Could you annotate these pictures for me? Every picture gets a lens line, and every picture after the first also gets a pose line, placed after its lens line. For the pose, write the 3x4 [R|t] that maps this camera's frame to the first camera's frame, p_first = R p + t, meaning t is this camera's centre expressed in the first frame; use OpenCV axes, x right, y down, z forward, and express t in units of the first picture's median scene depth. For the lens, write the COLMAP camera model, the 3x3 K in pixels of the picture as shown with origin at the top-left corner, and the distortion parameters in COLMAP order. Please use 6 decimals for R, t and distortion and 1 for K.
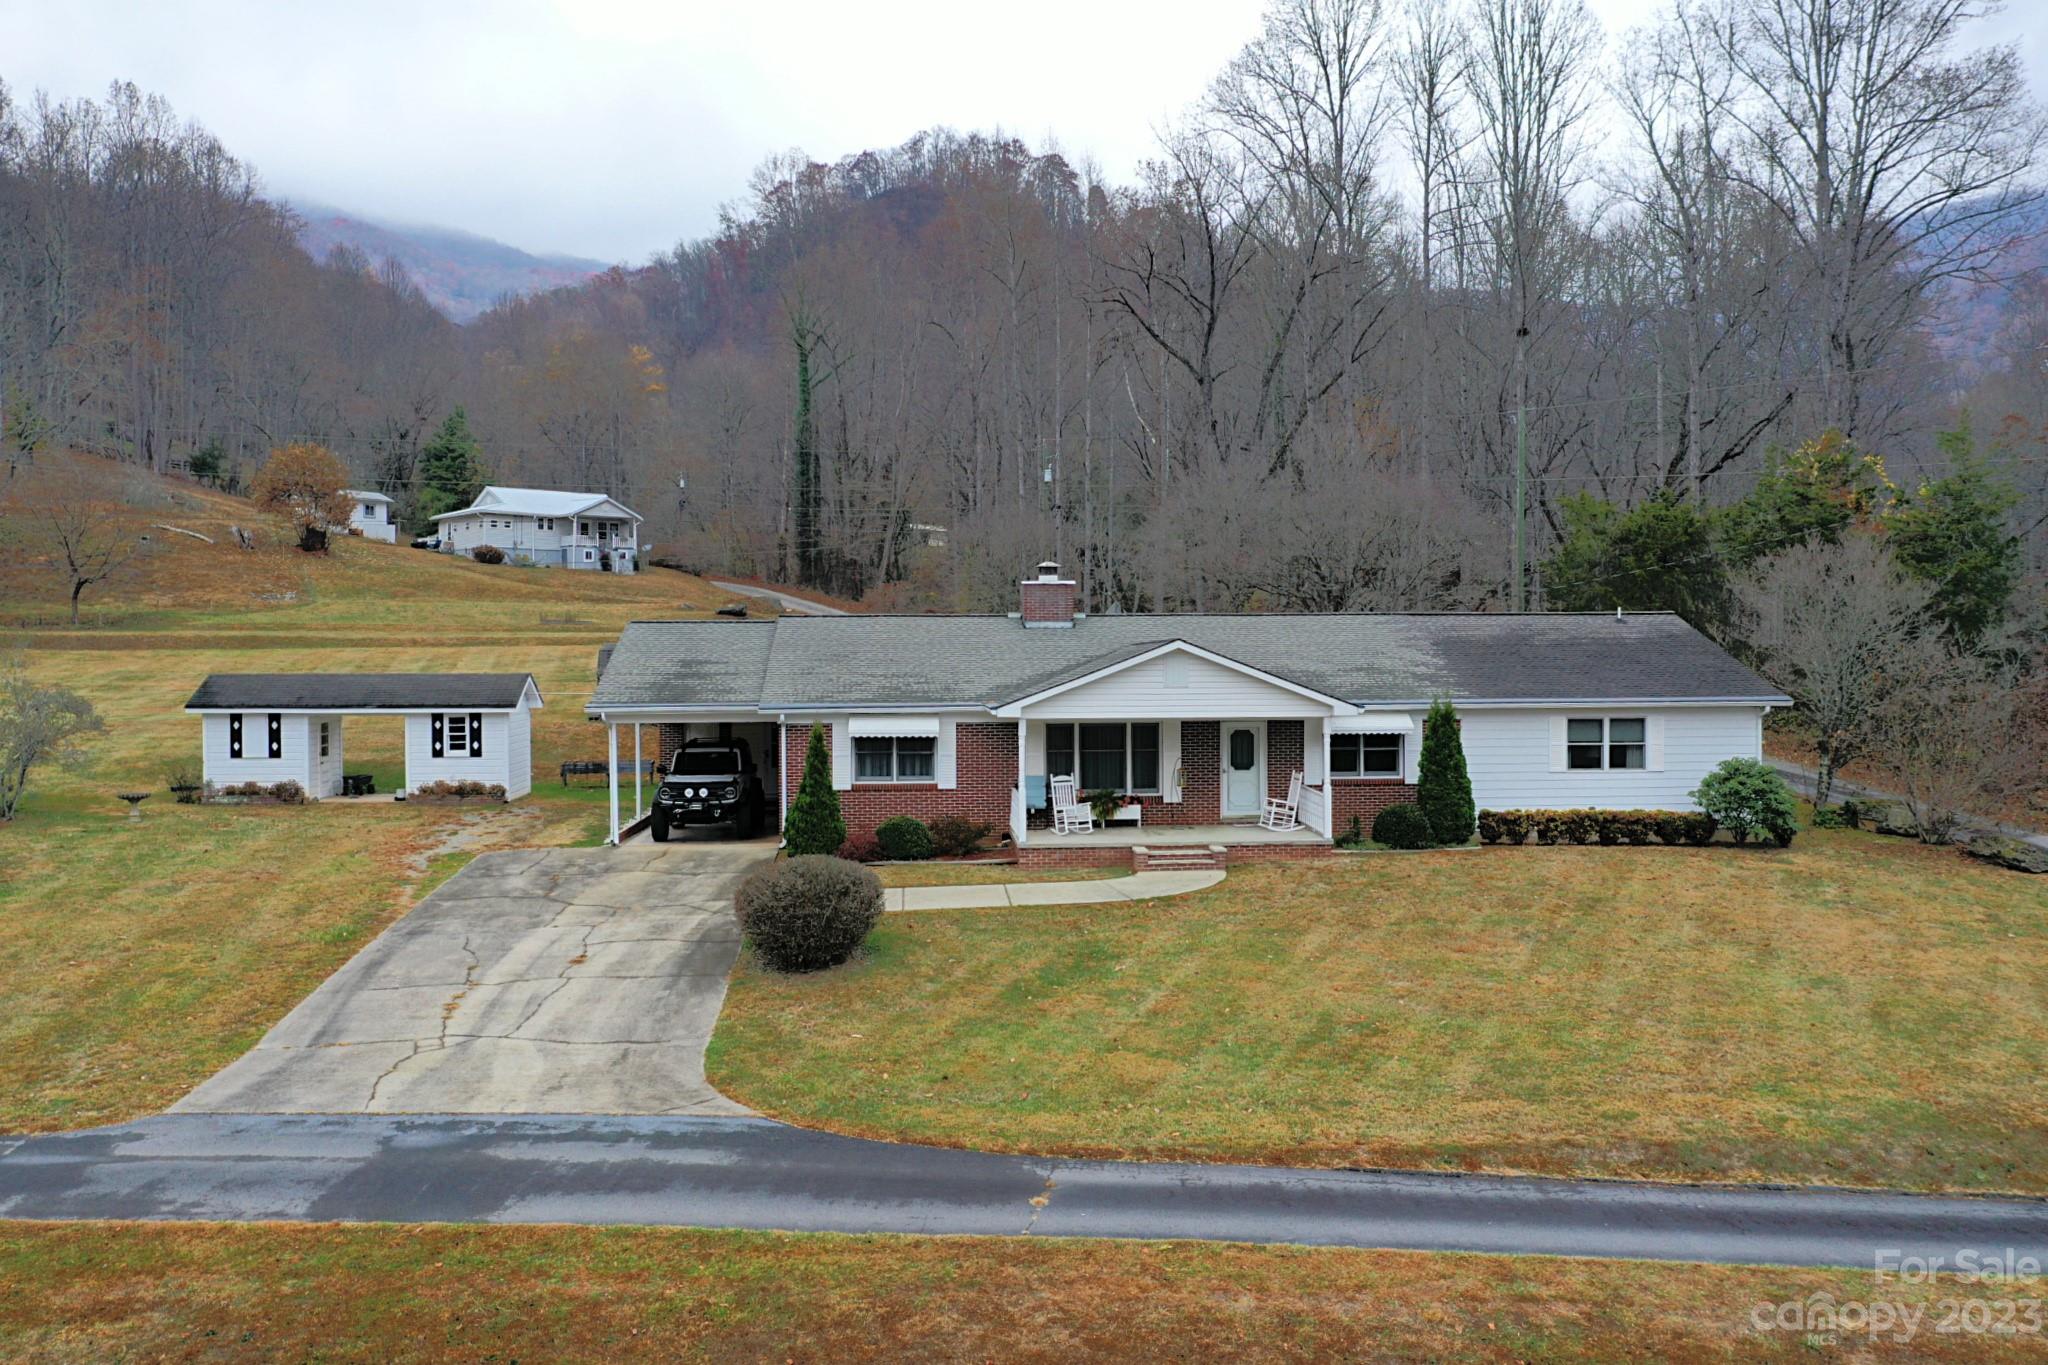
lens RADIAL K [[1649.8, 0, 1024.0], [0, 1649.8, 682.5], [0, 0, 1]] dist [-0.008512, -0.000318]
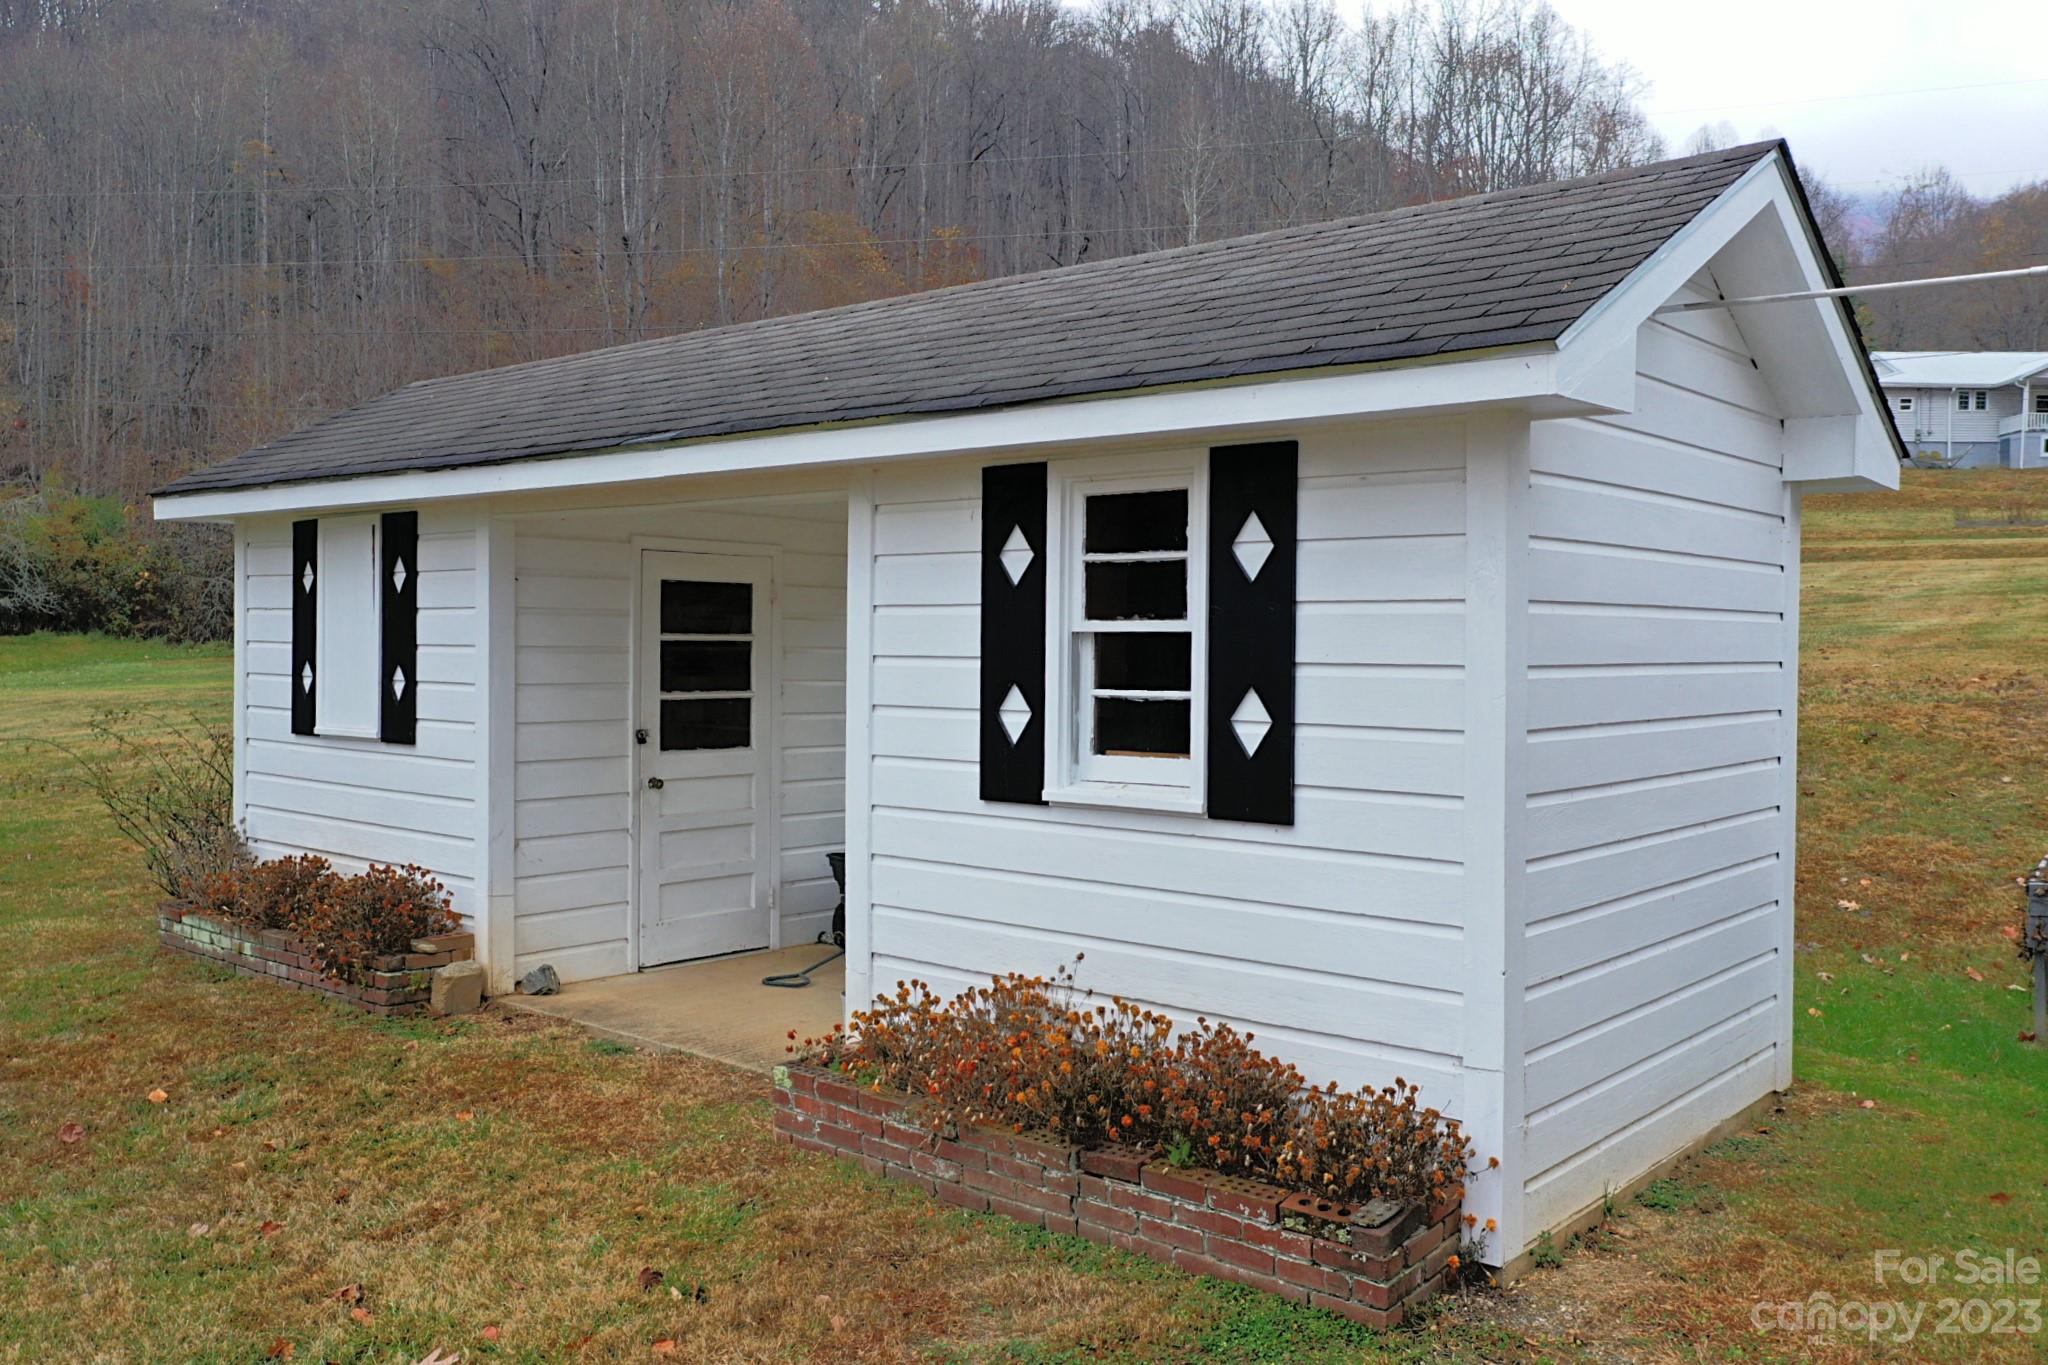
lens RADIAL K [[1702.4, 0, 1024.0], [0, 1702.4, 682.5], [0, 0, 1]] dist [-0.001938, -0.001850]
pose [[0.704244, 0.026097, -0.709479, -0.259990], [-0.025580, 0.999608, 0.011378, 0.034520], [0.709497, 0.010136, 0.704635, 0.910369]]
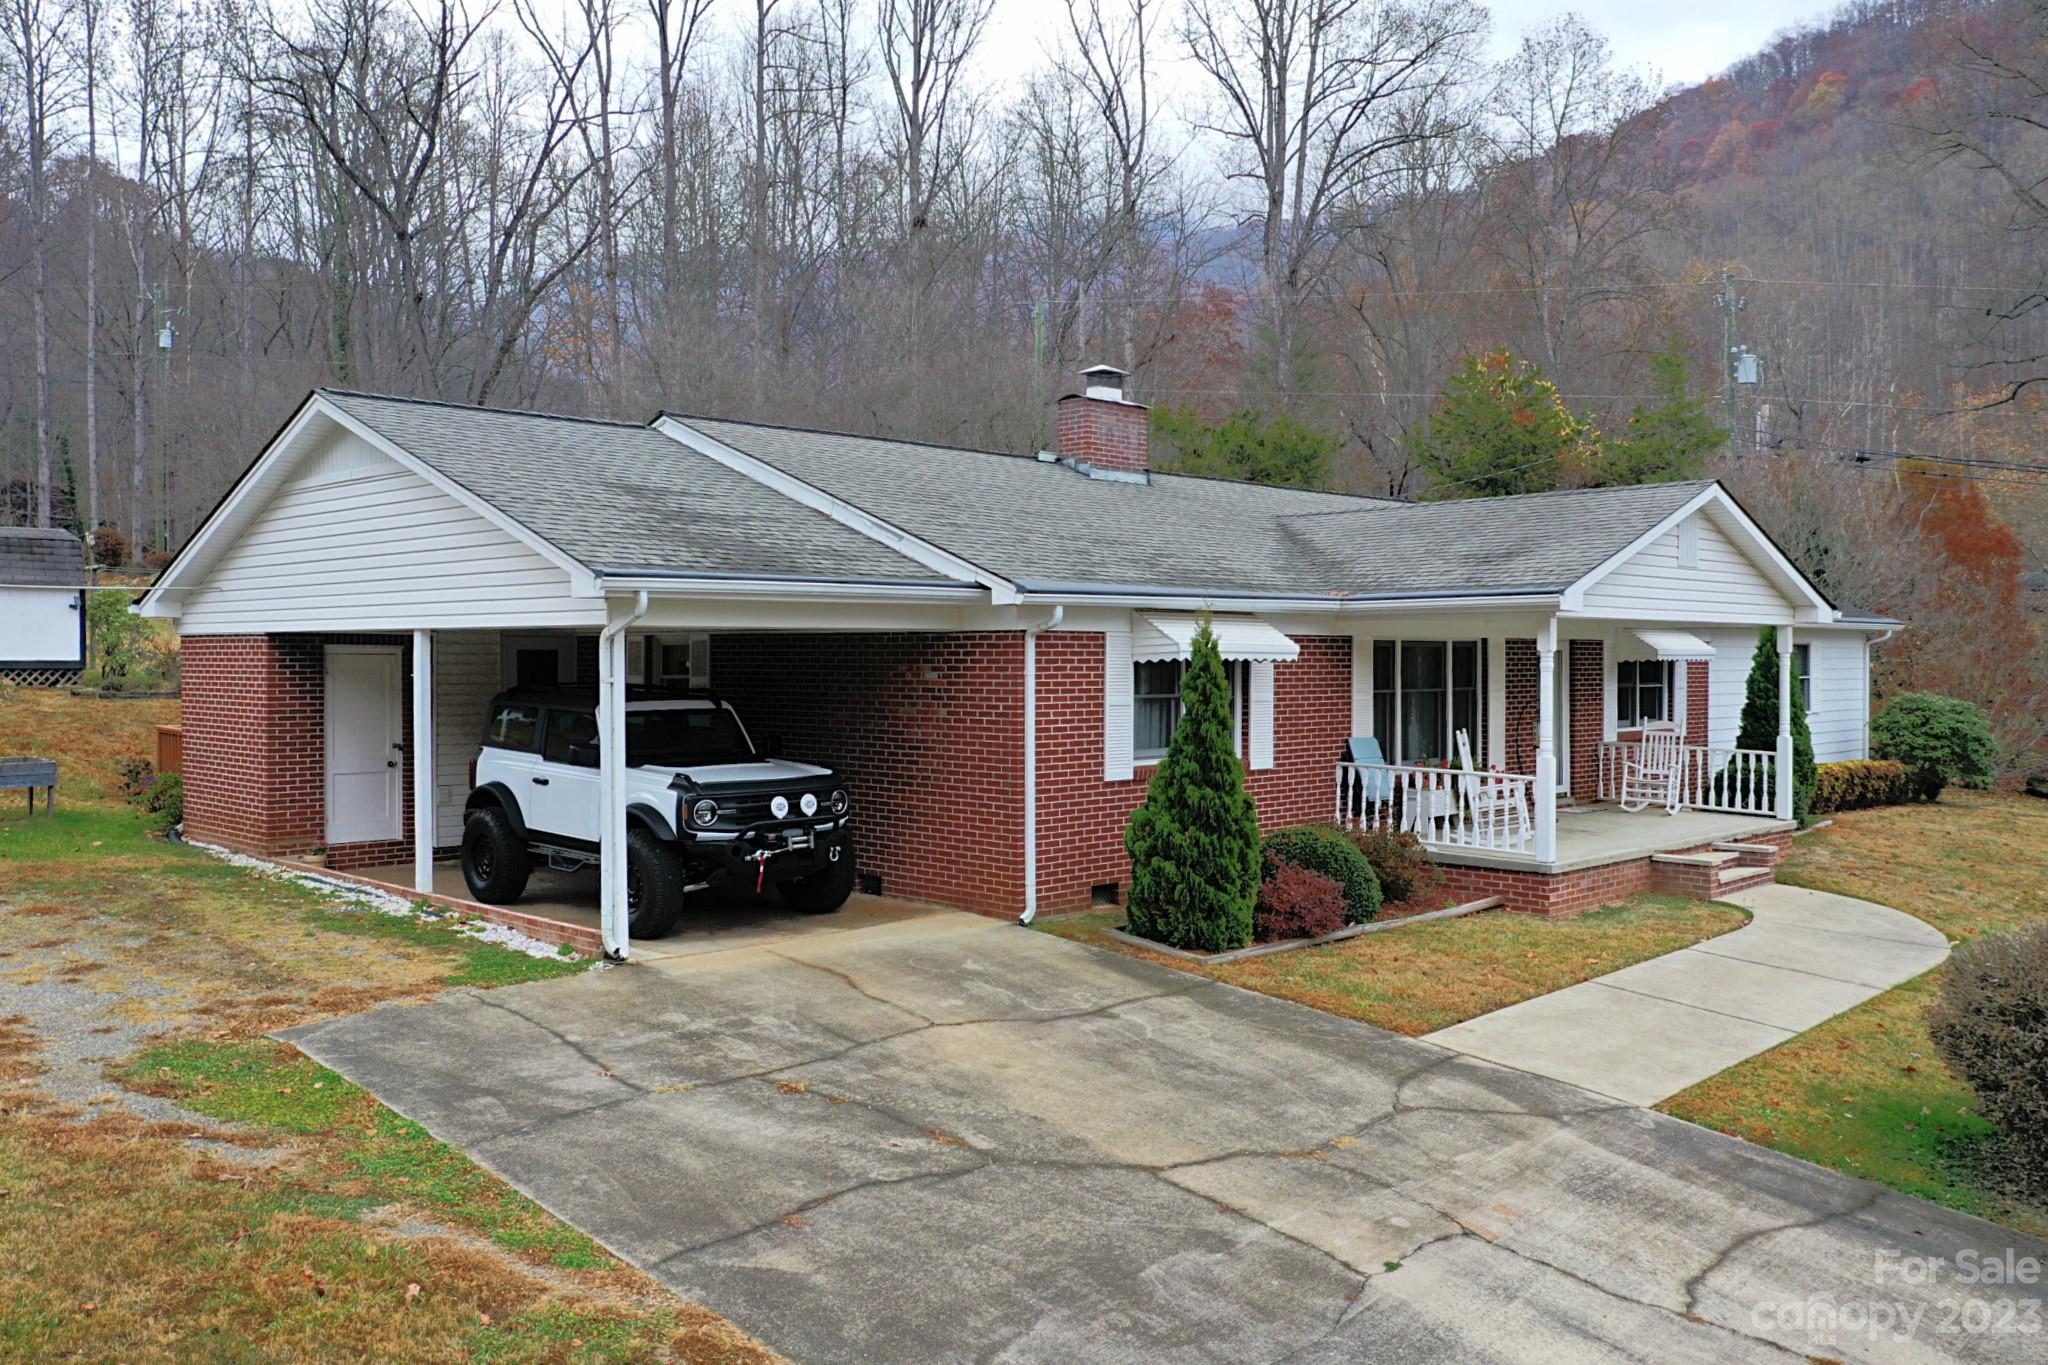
lens RADIAL K [[1649.8, 0, 1024.0], [0, 1649.8, 682.5], [0, 0, 1]] dist [-0.008512, -0.000318]
pose [[0.752384, -0.005873, 0.658698, -0.356597], [0.005578, 0.999981, 0.002544, 0.031224], [-0.658701, 0.001760, 0.752403, 0.568351]]
